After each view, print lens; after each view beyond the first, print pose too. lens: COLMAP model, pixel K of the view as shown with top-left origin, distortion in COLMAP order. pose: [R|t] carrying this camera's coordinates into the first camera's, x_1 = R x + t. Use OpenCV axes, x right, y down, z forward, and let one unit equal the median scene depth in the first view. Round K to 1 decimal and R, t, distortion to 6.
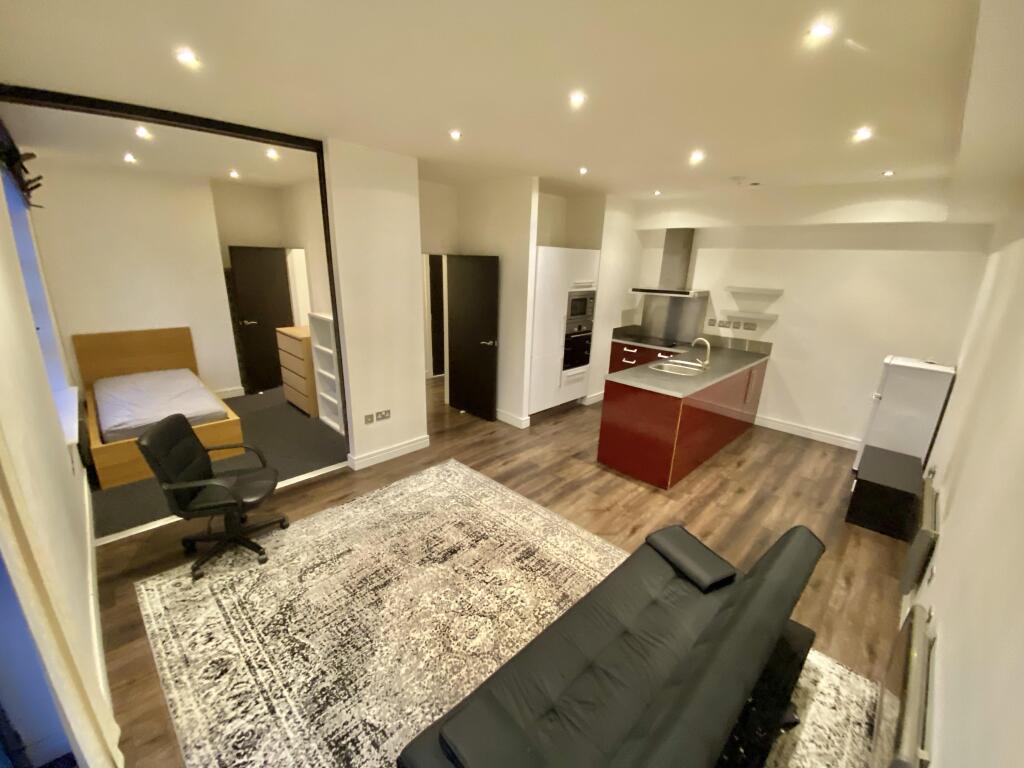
lens RADIAL K [[410.8, 0, 512.0], [0, 410.8, 384.0], [0, 0, 1]] dist [0.001388, -0.014283]
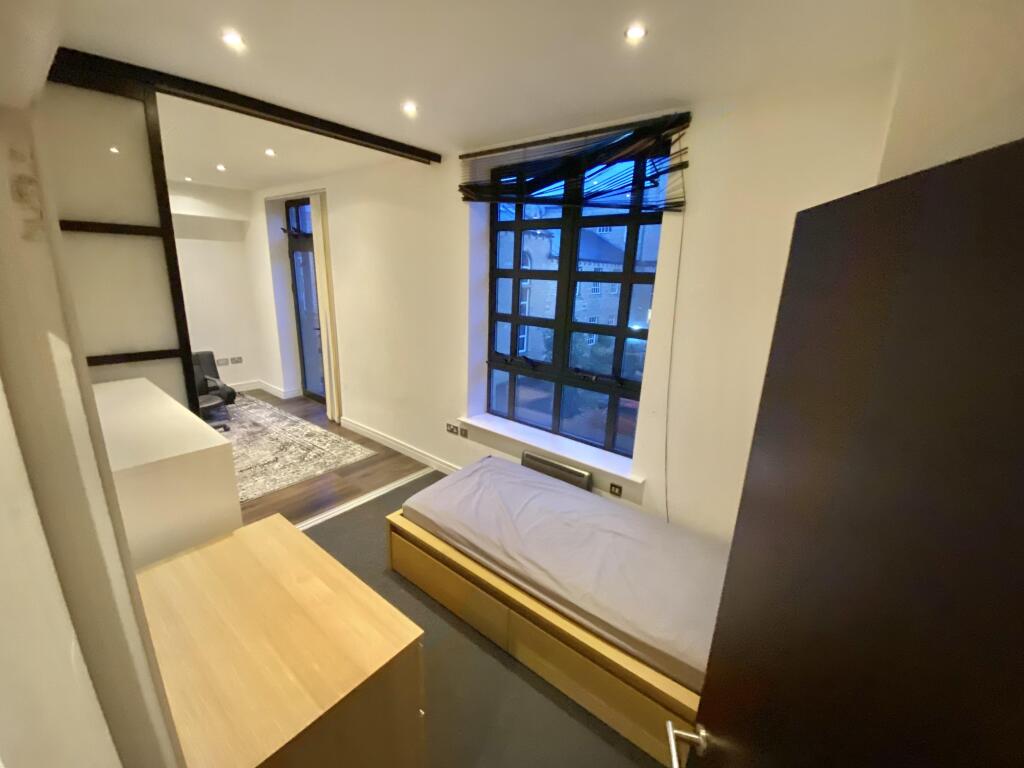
lens RADIAL K [[410.8, 0, 512.0], [0, 410.8, 384.0], [0, 0, 1]] dist [0.001388, -0.014283]
pose [[-0.991620, -0.033135, -0.124864, -0.813852], [-0.093594, 0.850494, 0.517590, -0.462183], [0.089046, 0.524939, -0.846469, 1.527695]]
